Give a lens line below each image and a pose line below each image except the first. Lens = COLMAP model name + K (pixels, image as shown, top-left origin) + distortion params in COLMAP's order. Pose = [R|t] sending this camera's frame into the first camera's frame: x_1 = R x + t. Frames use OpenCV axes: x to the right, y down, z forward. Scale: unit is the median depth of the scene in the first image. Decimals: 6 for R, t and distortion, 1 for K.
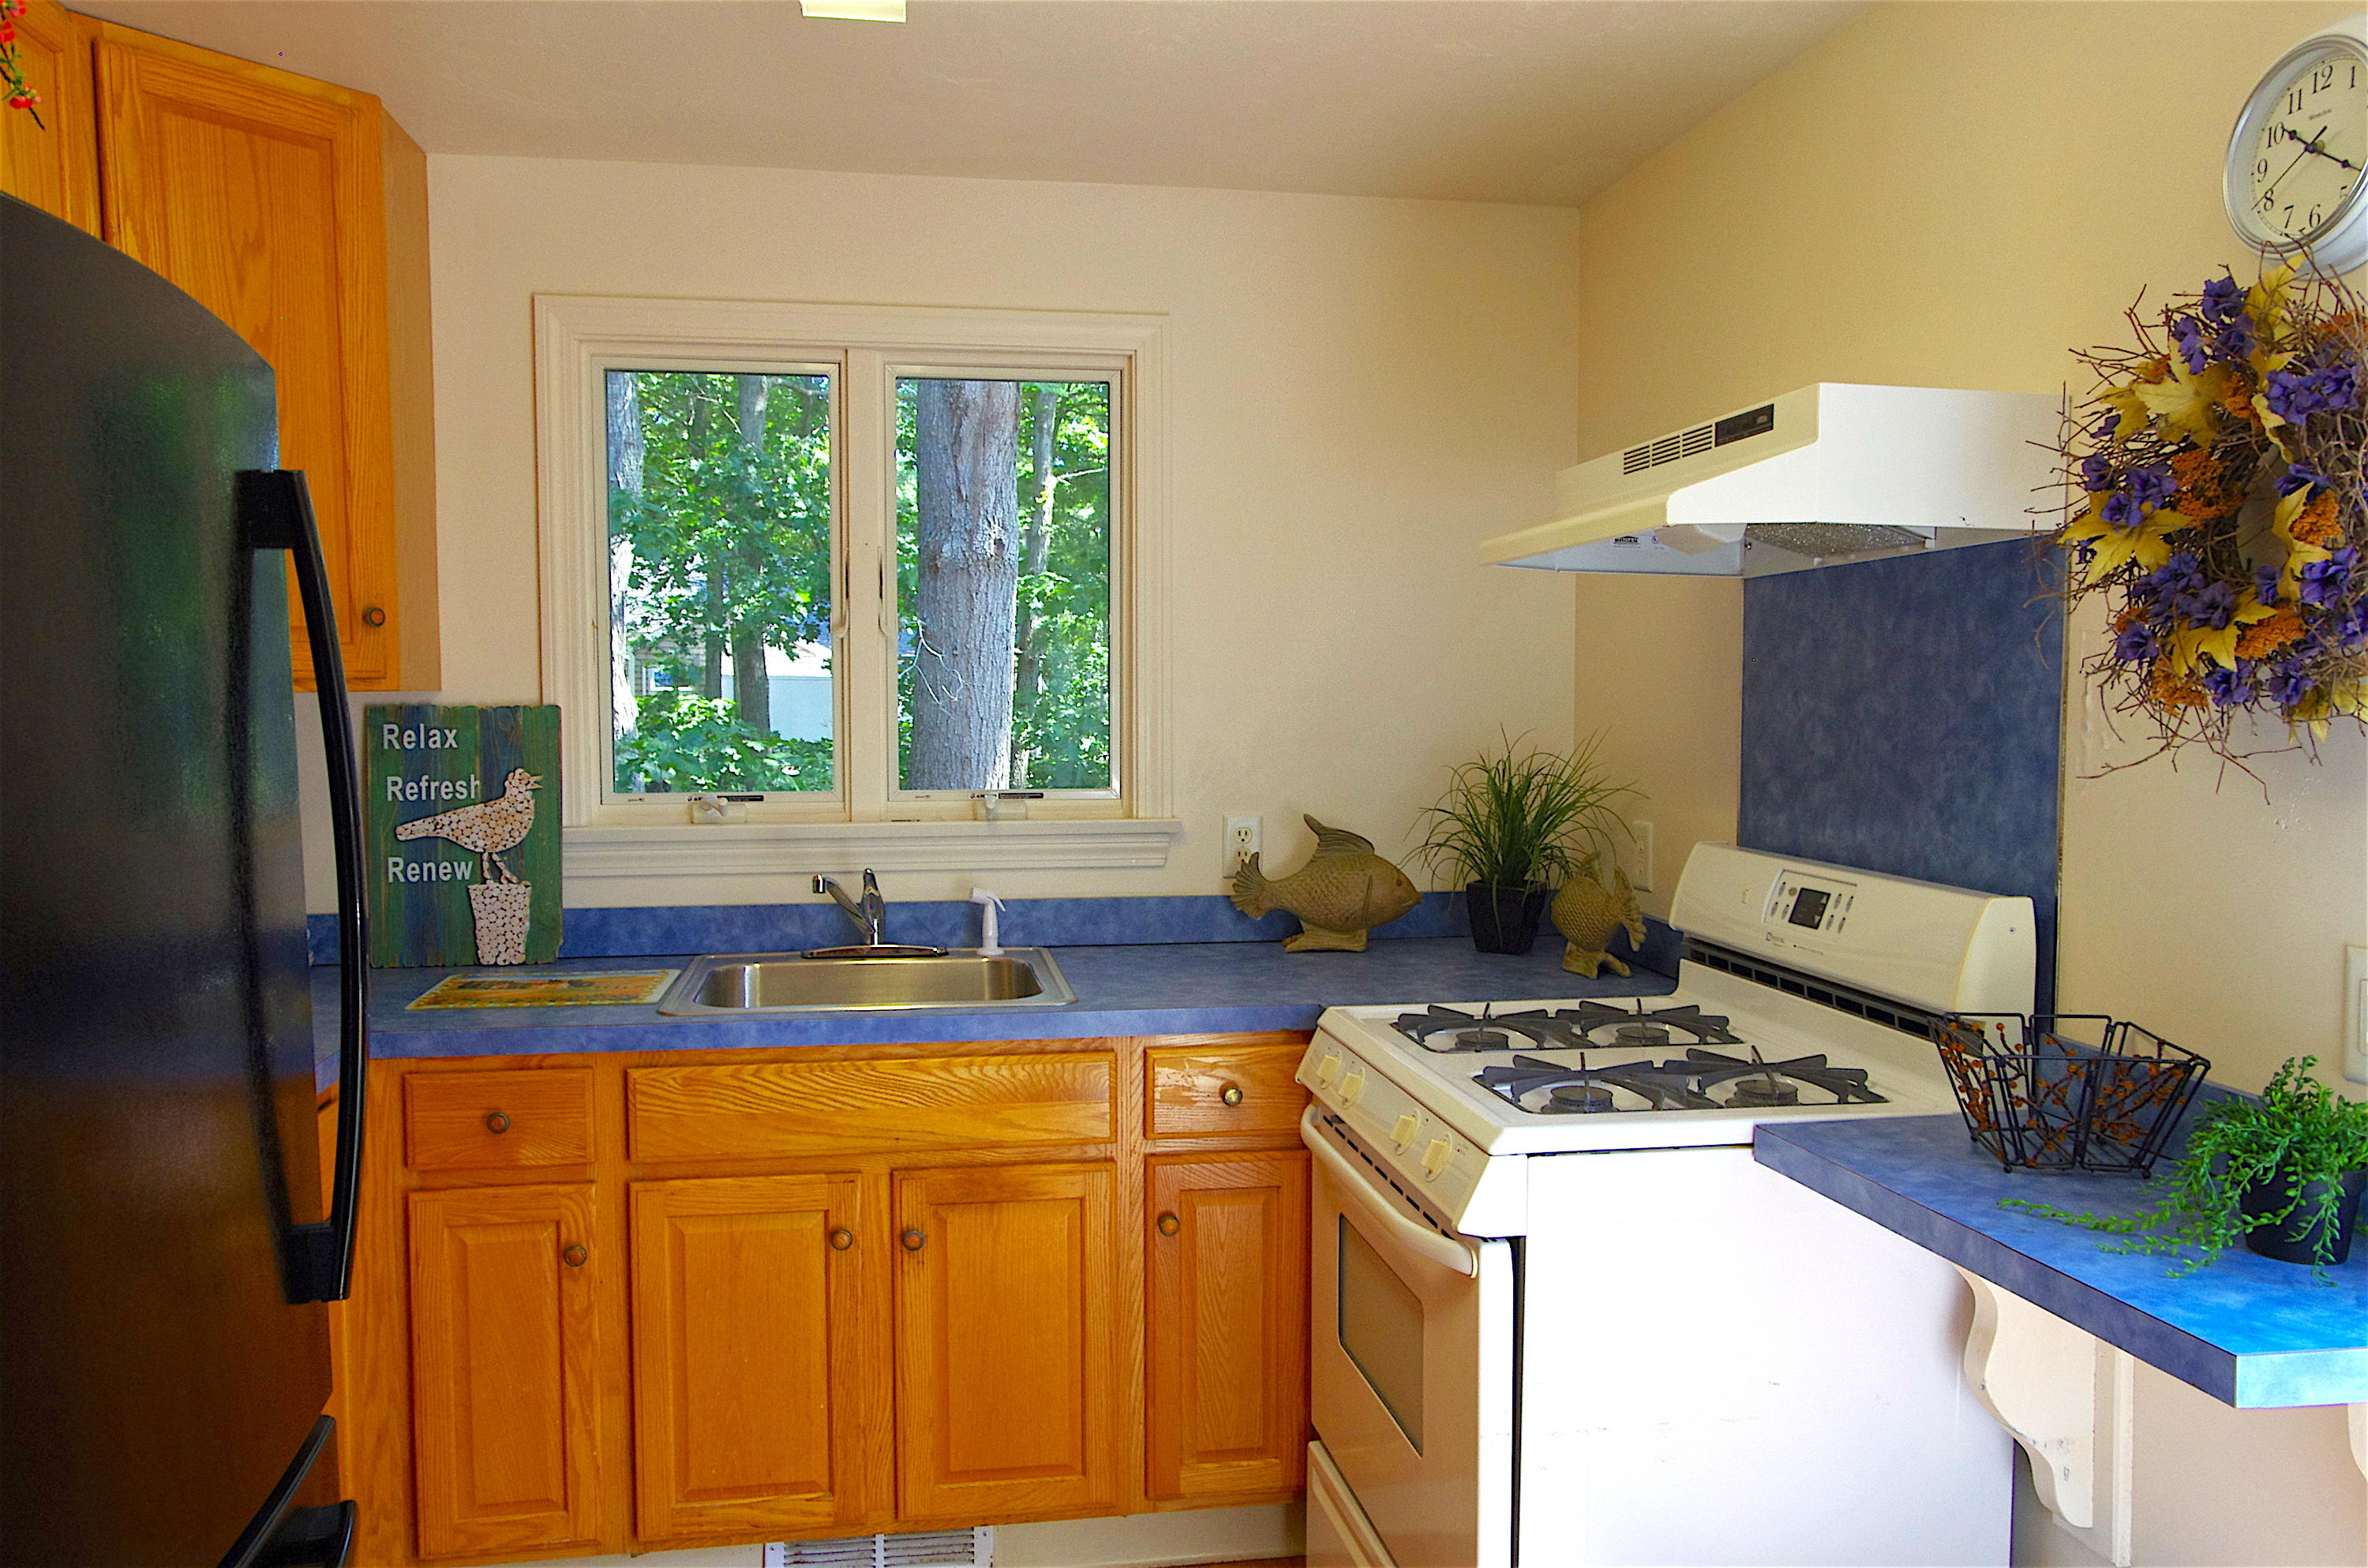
lens RADIAL K [[1742.6, 0, 1184.0], [0, 1742.6, 784.0], [0, 0, 1]] dist [-0.064554, 0.093459]
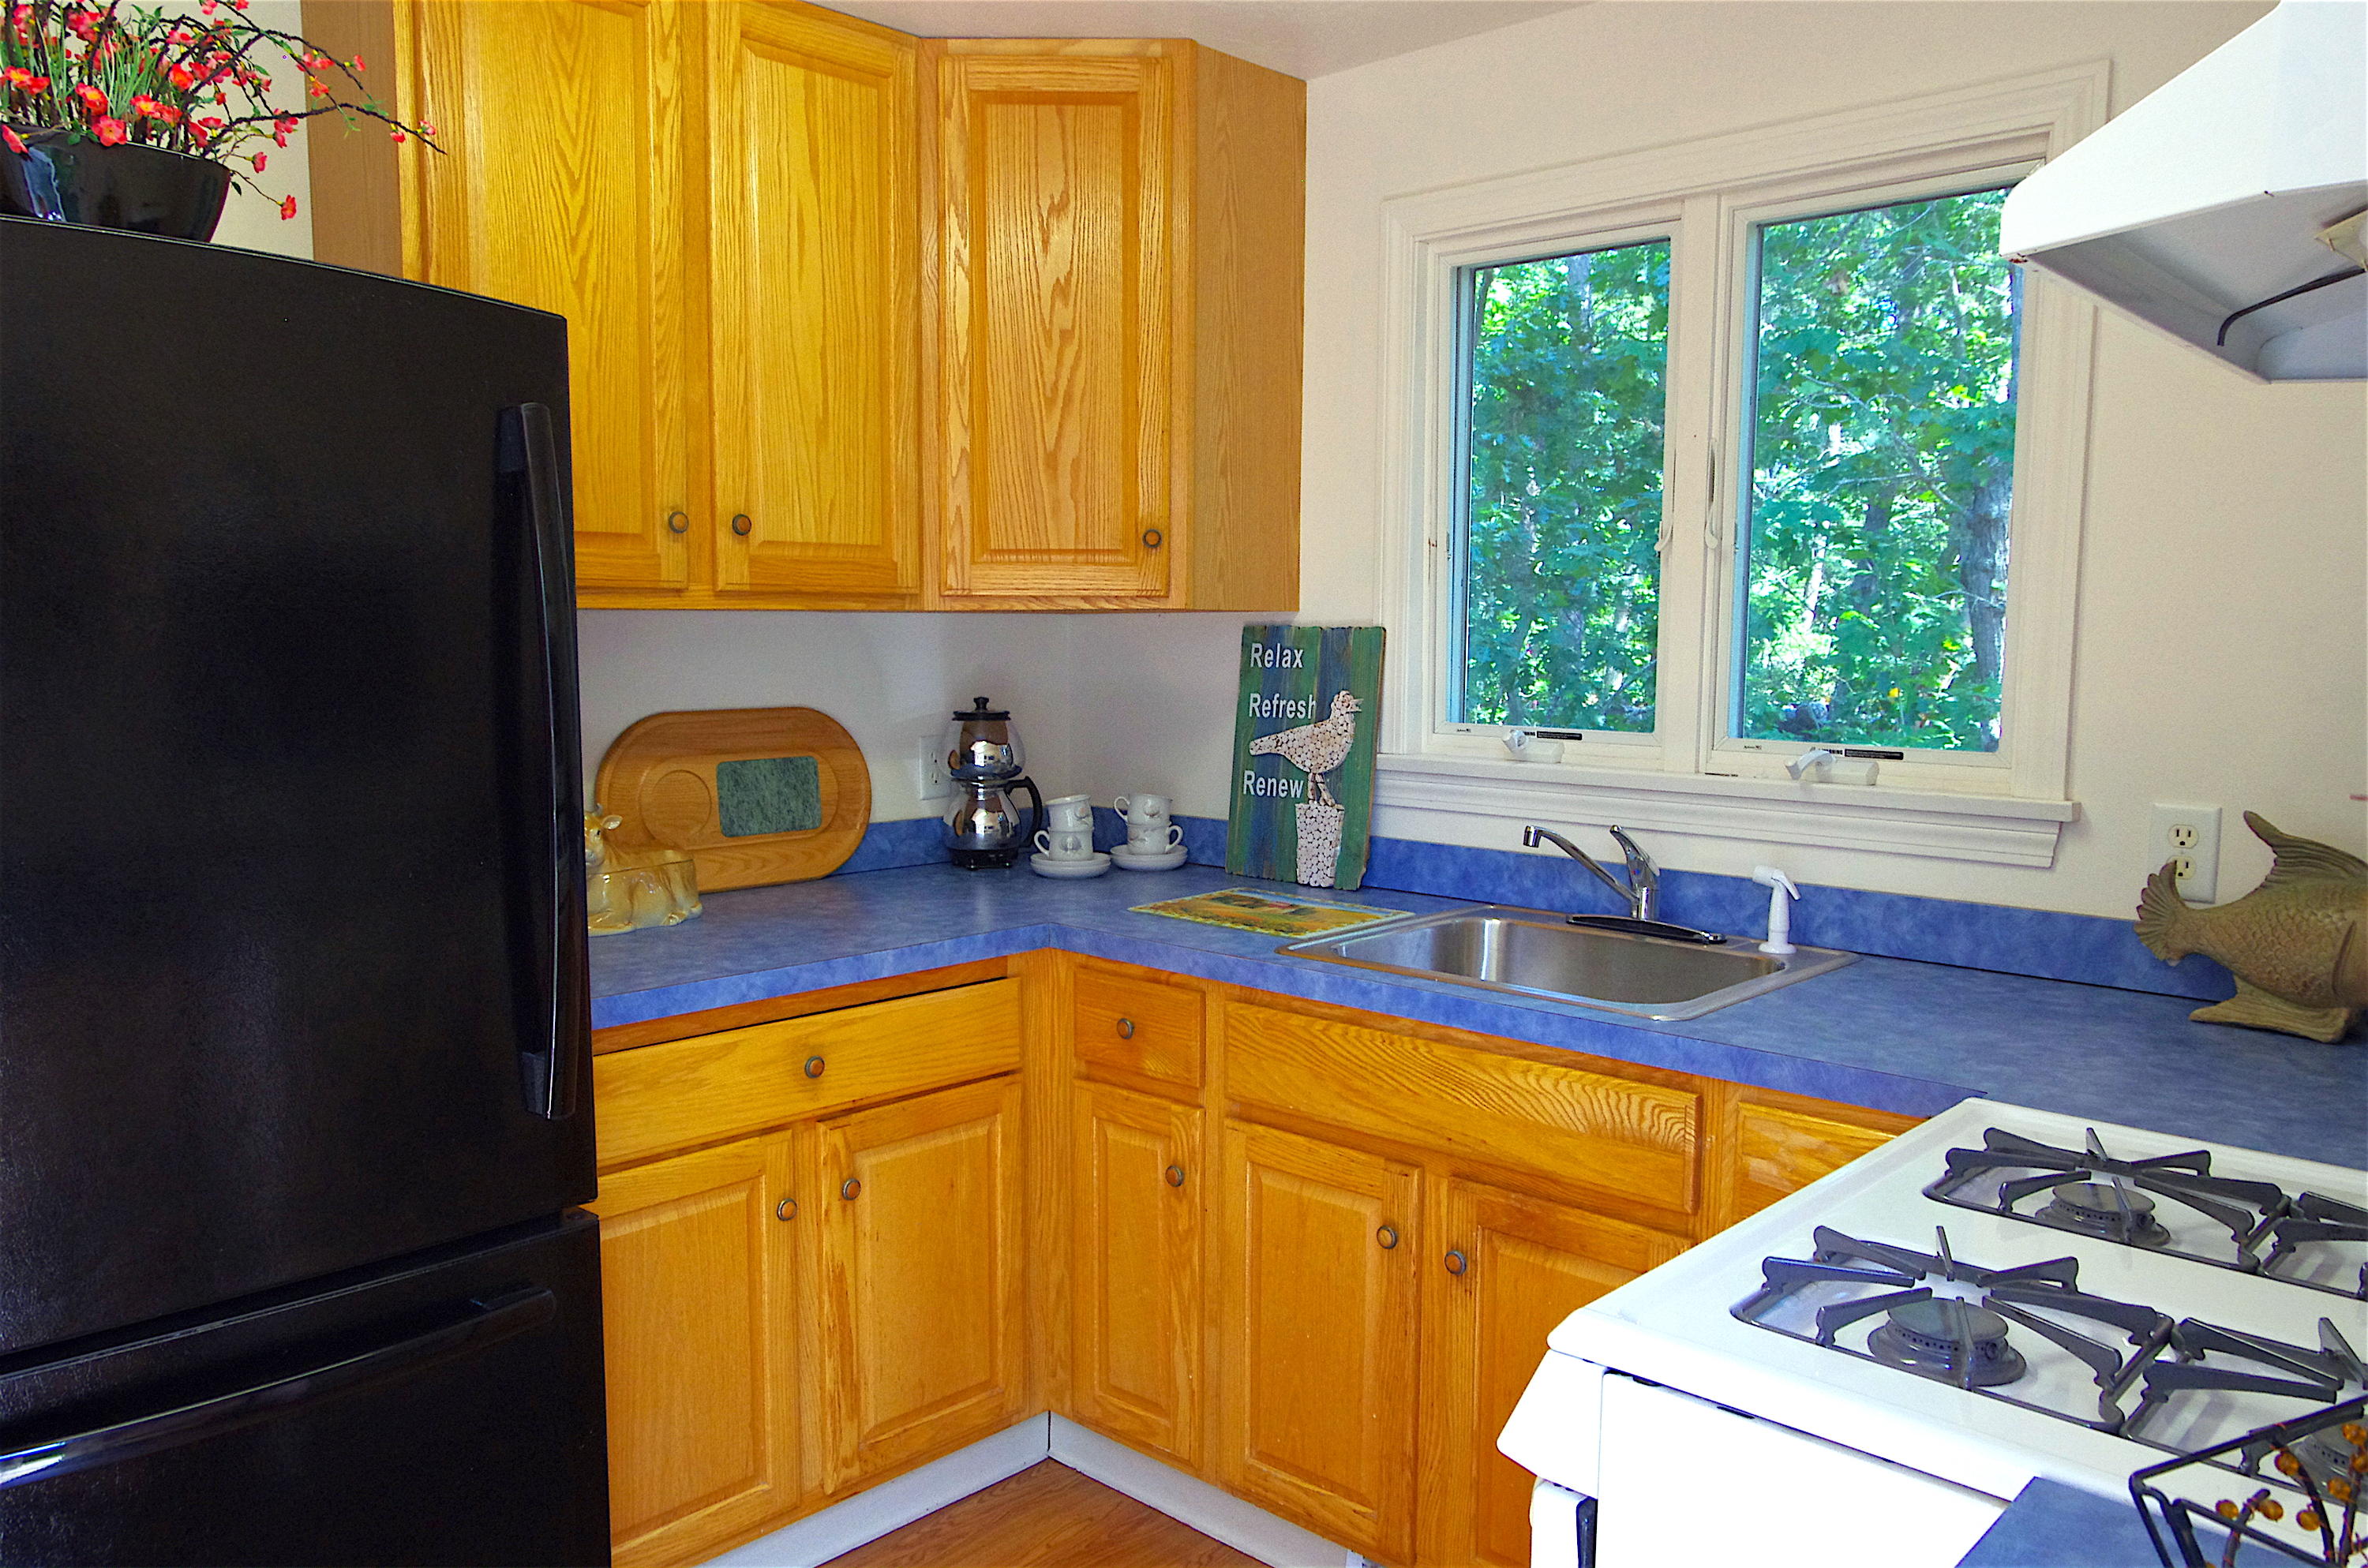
lens RADIAL K [[1742.6, 0, 1184.0], [0, 1742.6, 784.0], [0, 0, 1]] dist [-0.064554, 0.093459]
pose [[0.602159, 0.079414, -0.794417, 0.354040], [-0.053997, 0.996813, 0.058717, -0.009230], [0.796548, 0.007539, 0.604528, 0.327464]]
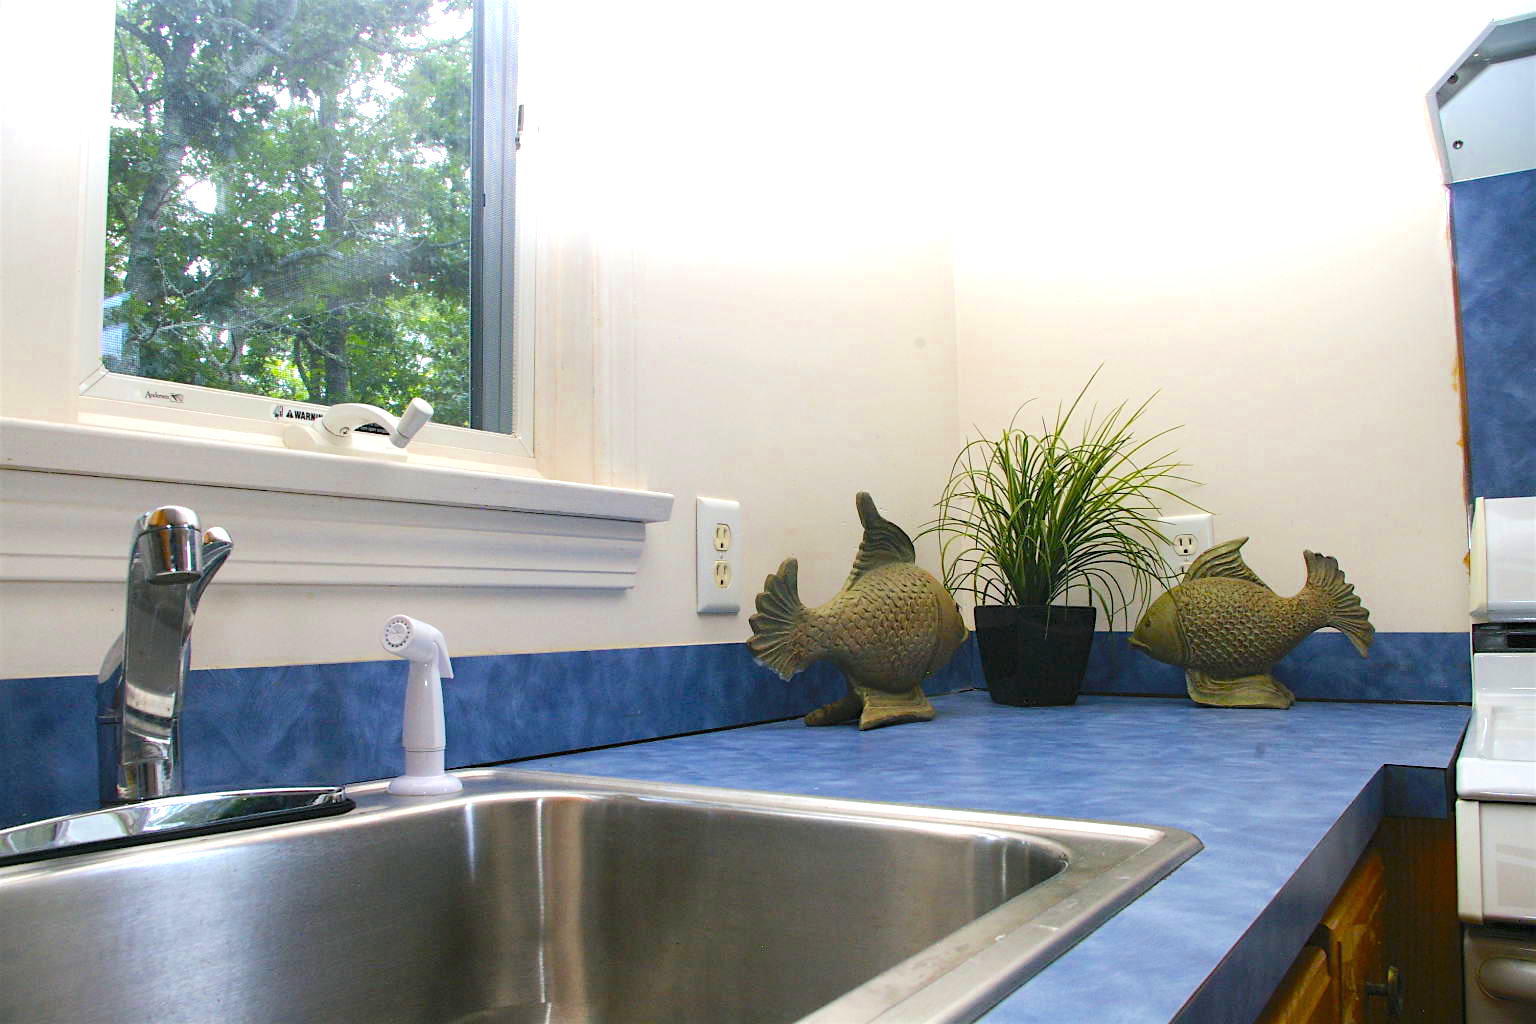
lens RADIAL K [[1197.3, 0, 771.9], [0, 1197.3, 533.7], [0, 0, 1]] dist [-0.060100, 0.003043]
pose [[0.676427, 0.039794, 0.735433, -0.262684], [0.047156, 0.994151, -0.097165, 0.072816], [-0.734998, 0.100405, 0.670594, 0.793882]]
